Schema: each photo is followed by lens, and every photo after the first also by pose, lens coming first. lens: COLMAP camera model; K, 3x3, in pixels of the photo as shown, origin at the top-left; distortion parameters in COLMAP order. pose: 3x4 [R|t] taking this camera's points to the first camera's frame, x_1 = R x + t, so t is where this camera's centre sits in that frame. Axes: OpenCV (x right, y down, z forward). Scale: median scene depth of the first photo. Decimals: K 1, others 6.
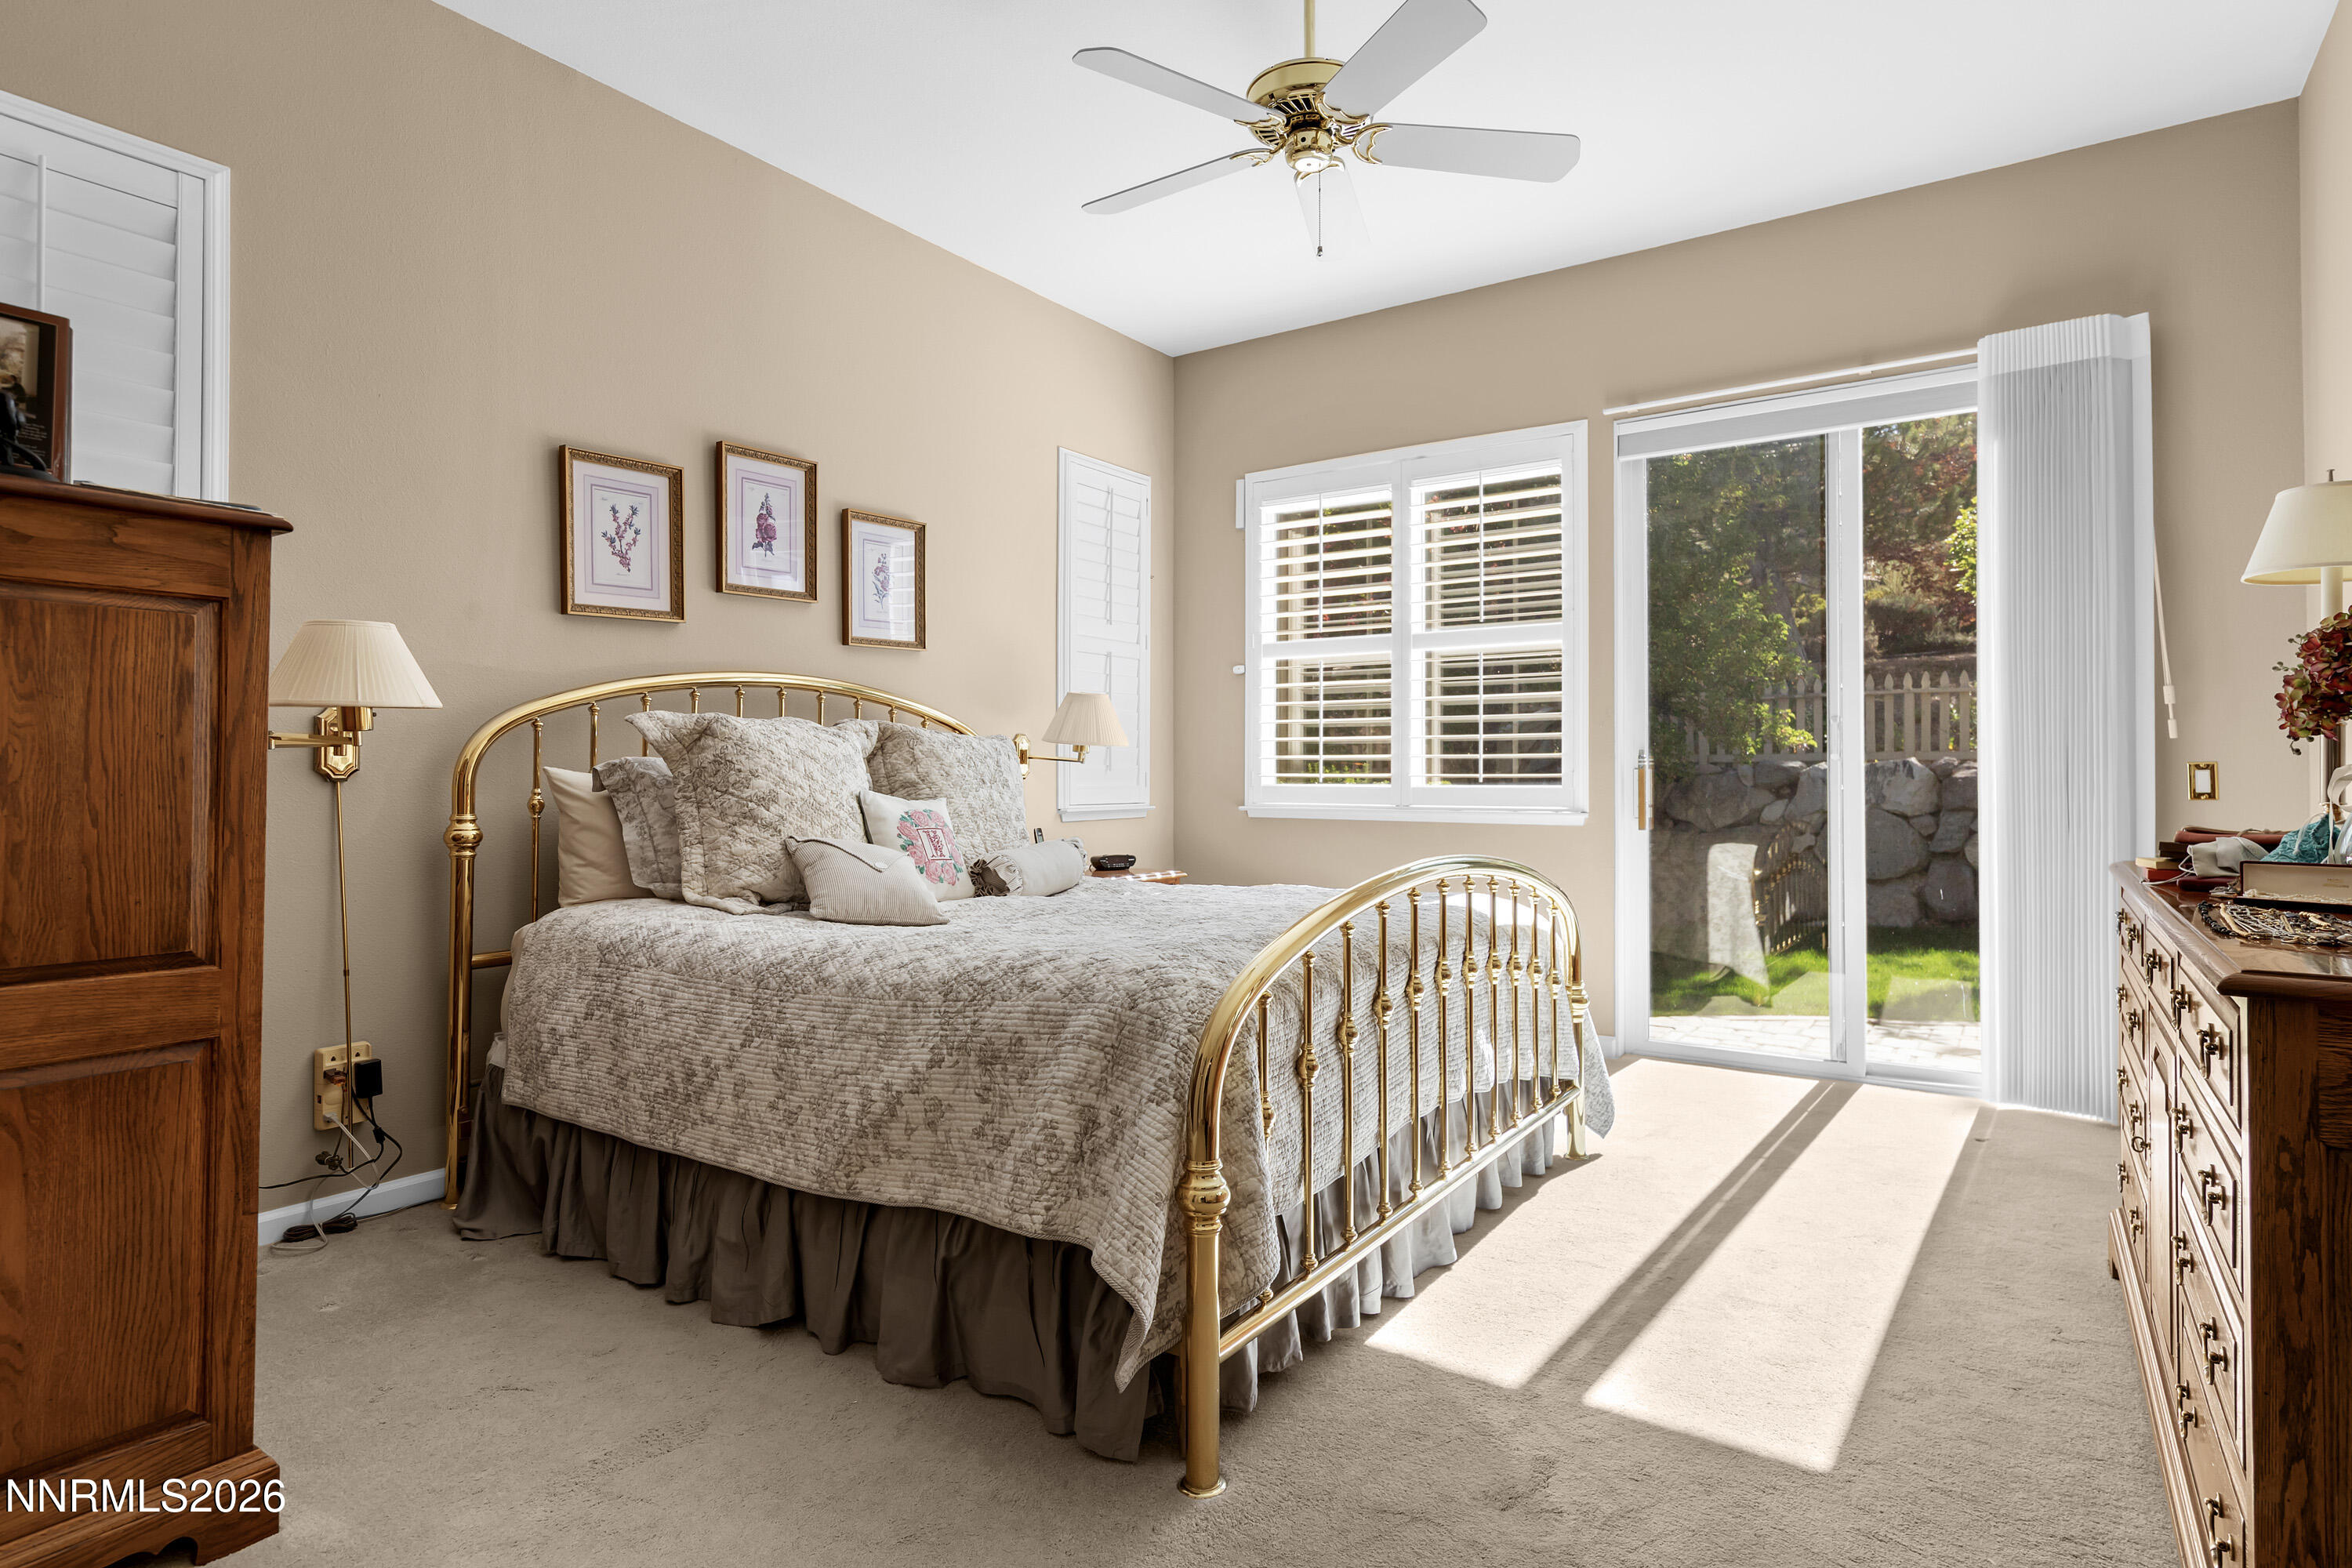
lens RADIAL K [[1226.8, 0, 1179.8], [0, 1226.8, 772.8], [0, 0, 1]] dist [0.004512, 0.000439]
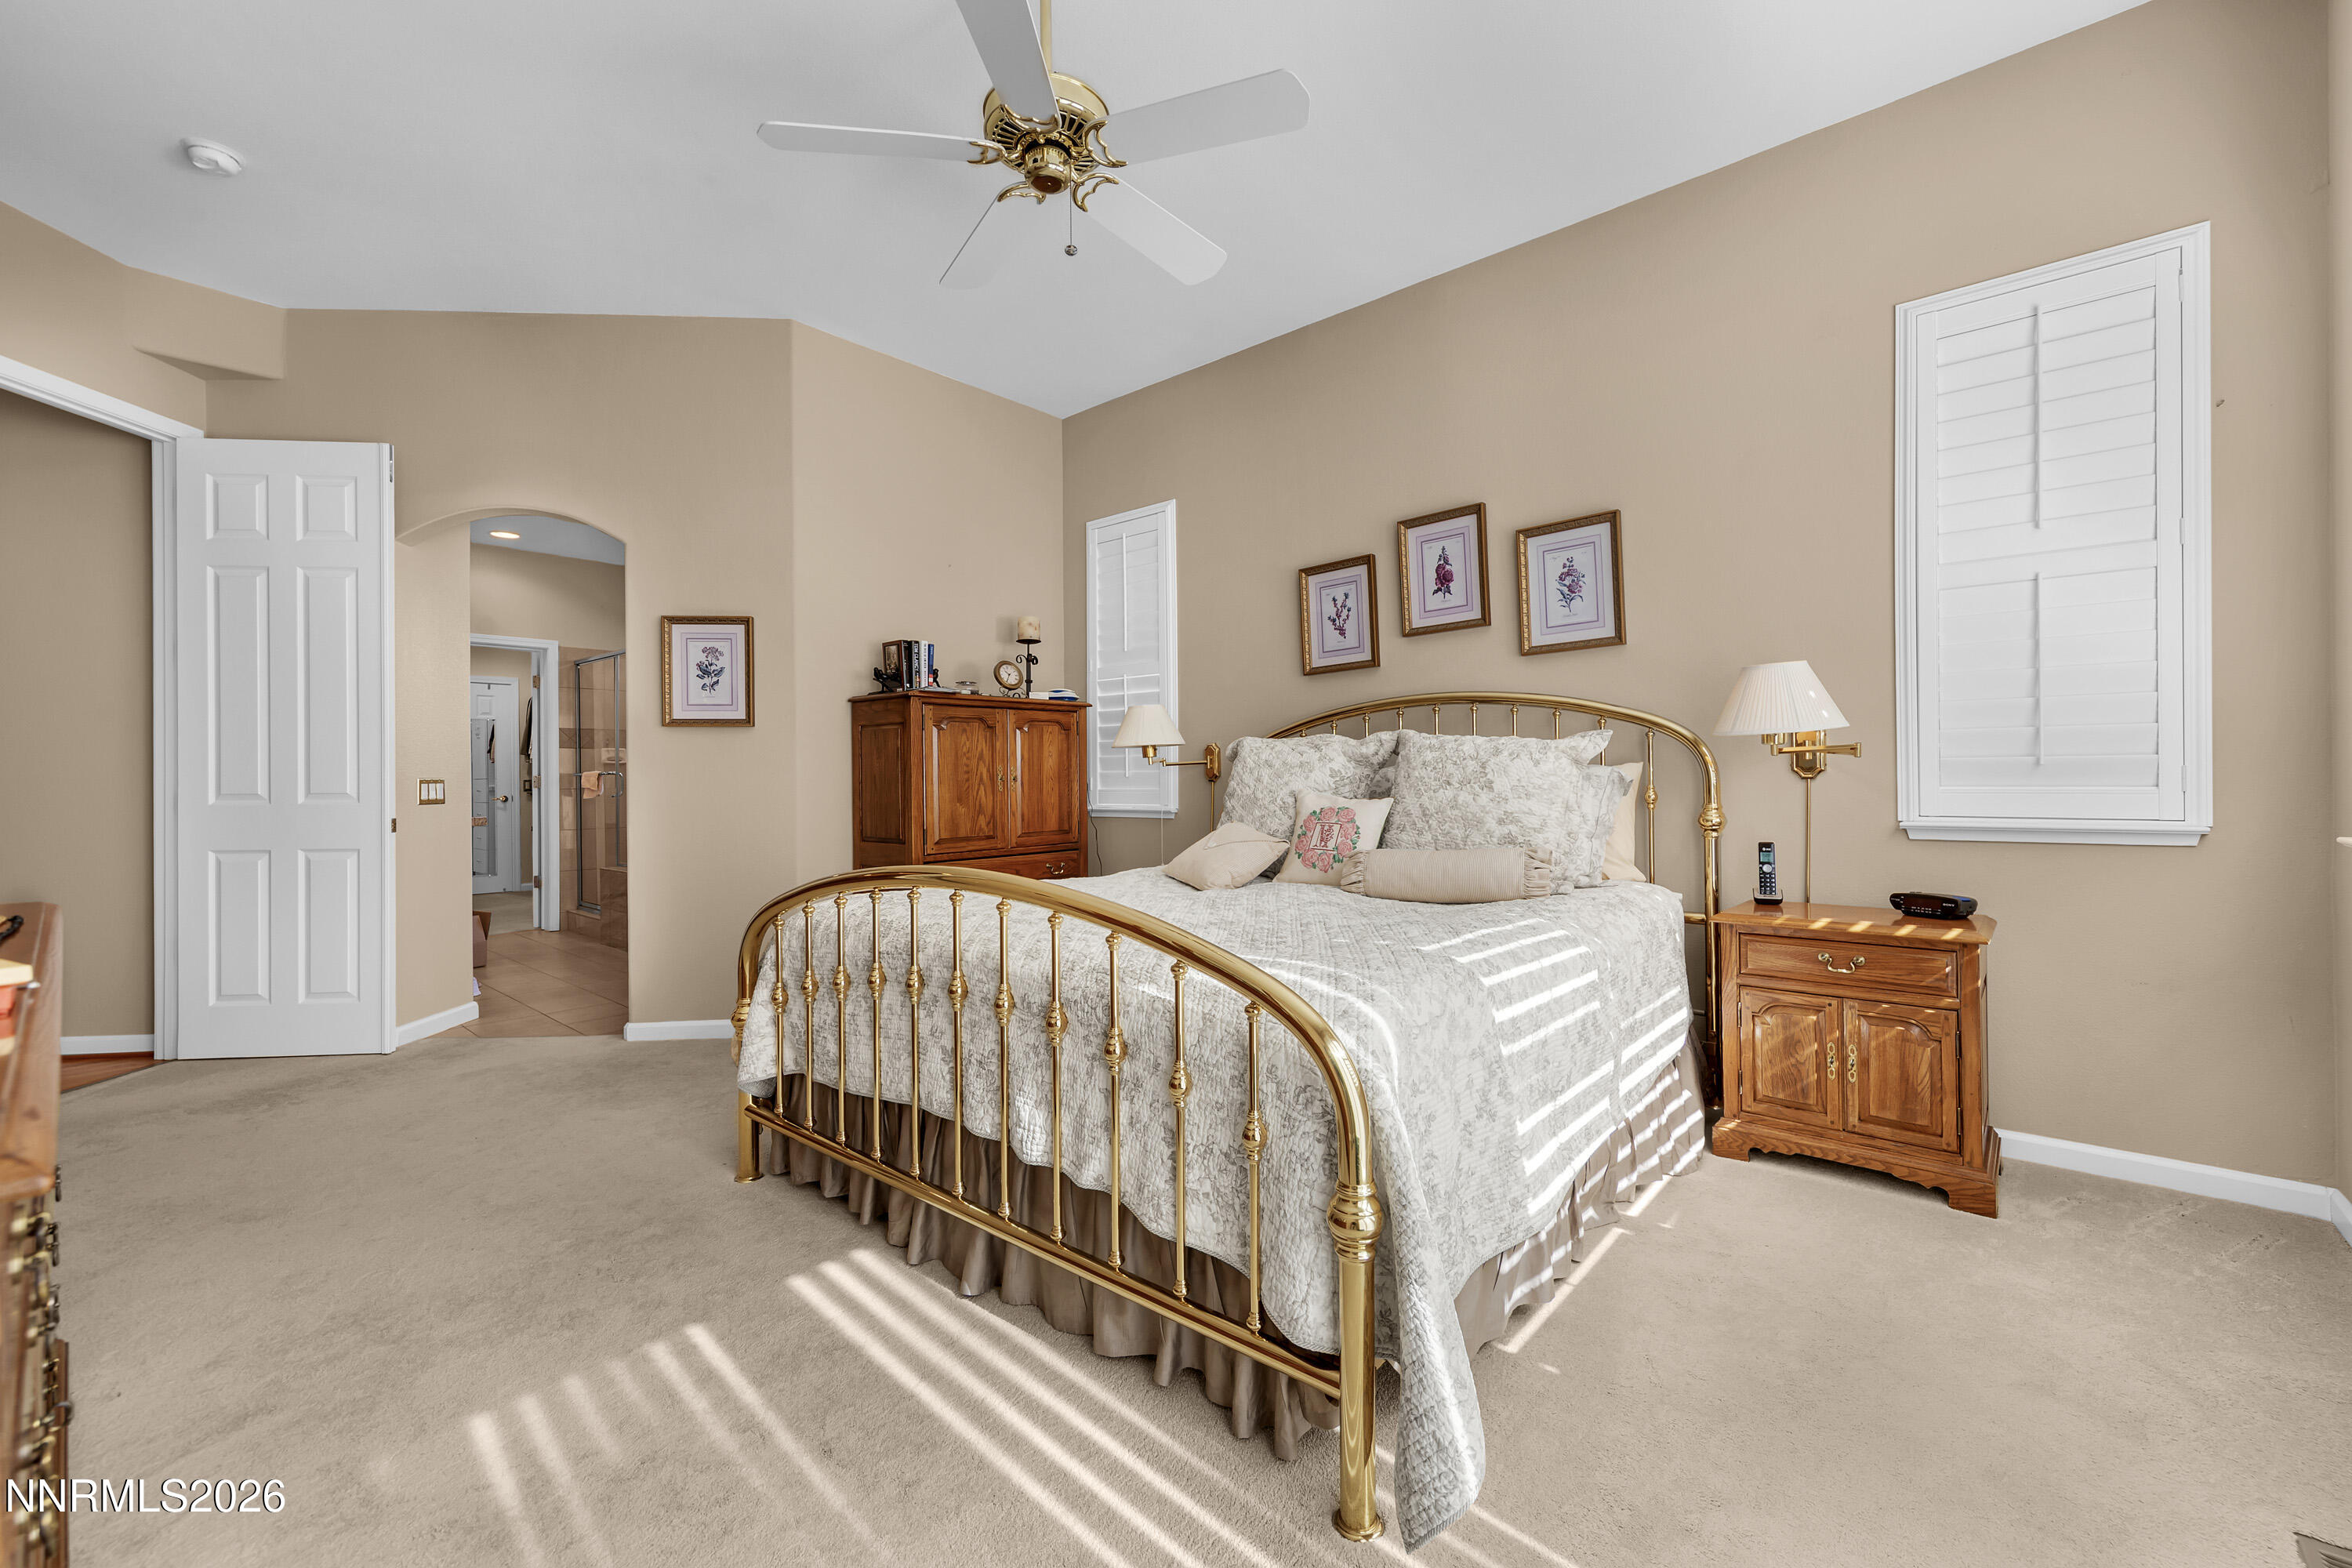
lens RADIAL K [[950.8, 0, 1182.2], [0, 950.8, 784.3], [0, 0, 1]] dist [0.000269, 0.000029]
pose [[-0.115033, -0.003772, -0.993354, 0.631308], [0.000038, 0.999993, -0.003801, 0.011238], [0.993362, -0.000475, -0.115032, 0.860732]]
